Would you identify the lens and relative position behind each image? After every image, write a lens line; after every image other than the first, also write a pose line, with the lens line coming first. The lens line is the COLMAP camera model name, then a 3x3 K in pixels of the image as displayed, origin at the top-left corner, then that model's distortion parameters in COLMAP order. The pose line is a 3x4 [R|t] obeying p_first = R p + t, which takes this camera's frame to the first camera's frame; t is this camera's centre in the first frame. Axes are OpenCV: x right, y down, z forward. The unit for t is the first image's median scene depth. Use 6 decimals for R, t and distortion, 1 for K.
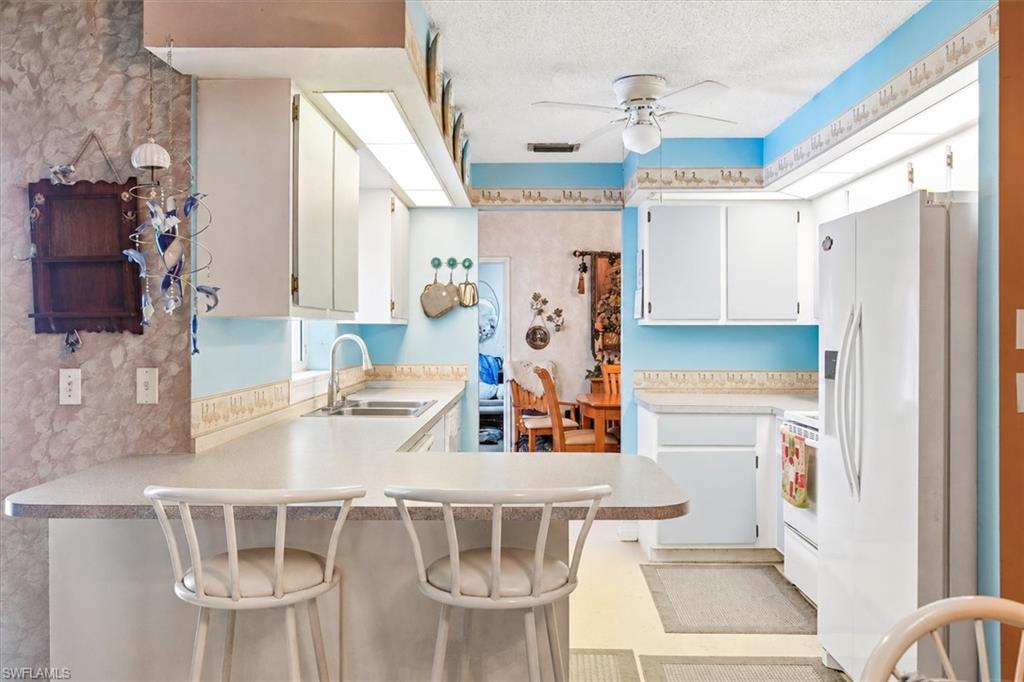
lens RADIAL K [[870.4, 0, 507.6], [0, 870.4, 338.3], [0, 0, 1]] dist [-0.065884, 0.004770]
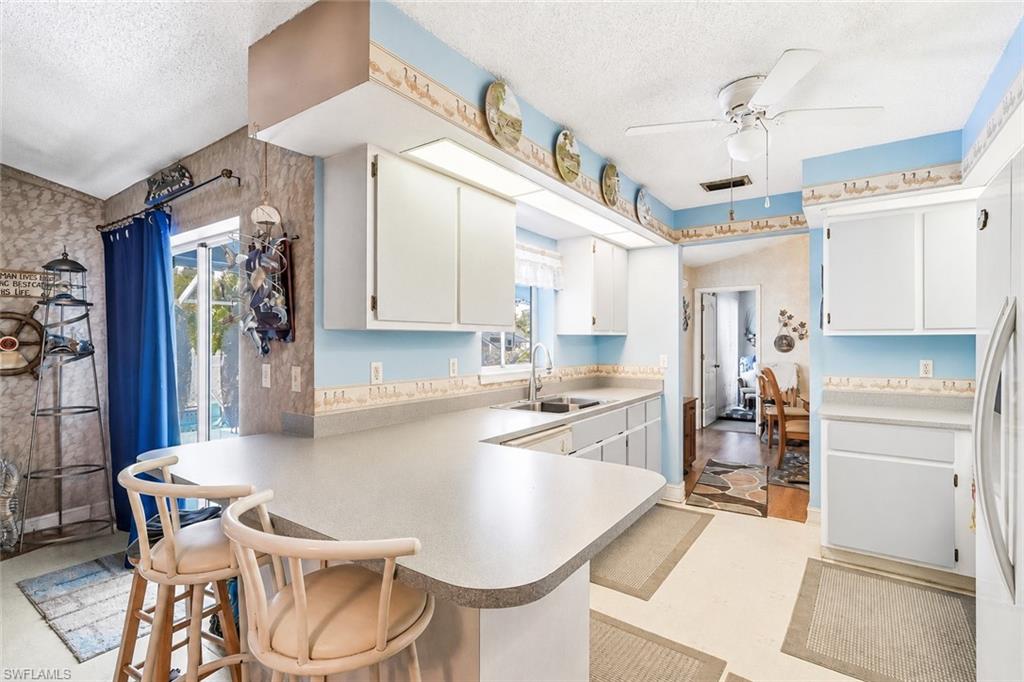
lens RADIAL K [[478.6, 0, 512.2], [0, 478.6, 341.1], [0, 0, 1]] dist [-0.002715, -0.000518]
pose [[0.823209, 0.002275, -0.567735, 0.167755], [-0.004433, 0.999987, -0.002421, -0.003290], [0.567722, 0.004509, 0.823208, 0.274393]]
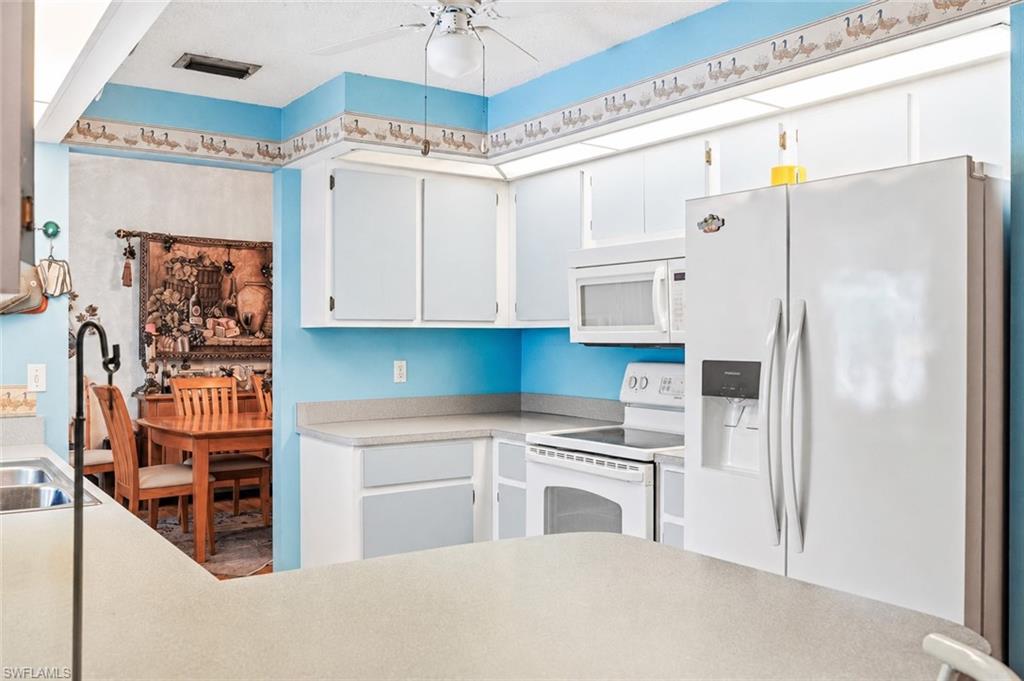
lens RADIAL K [[870.4, 0, 509.6], [0, 870.4, 338.7], [0, 0, 1]] dist [-0.065884, 0.004770]
pose [[0.801581, -0.002024, 0.597883, -0.152400], [0.003957, 0.999990, -0.001921, -0.003210], [-0.597874, 0.003905, 0.801581, 0.294498]]
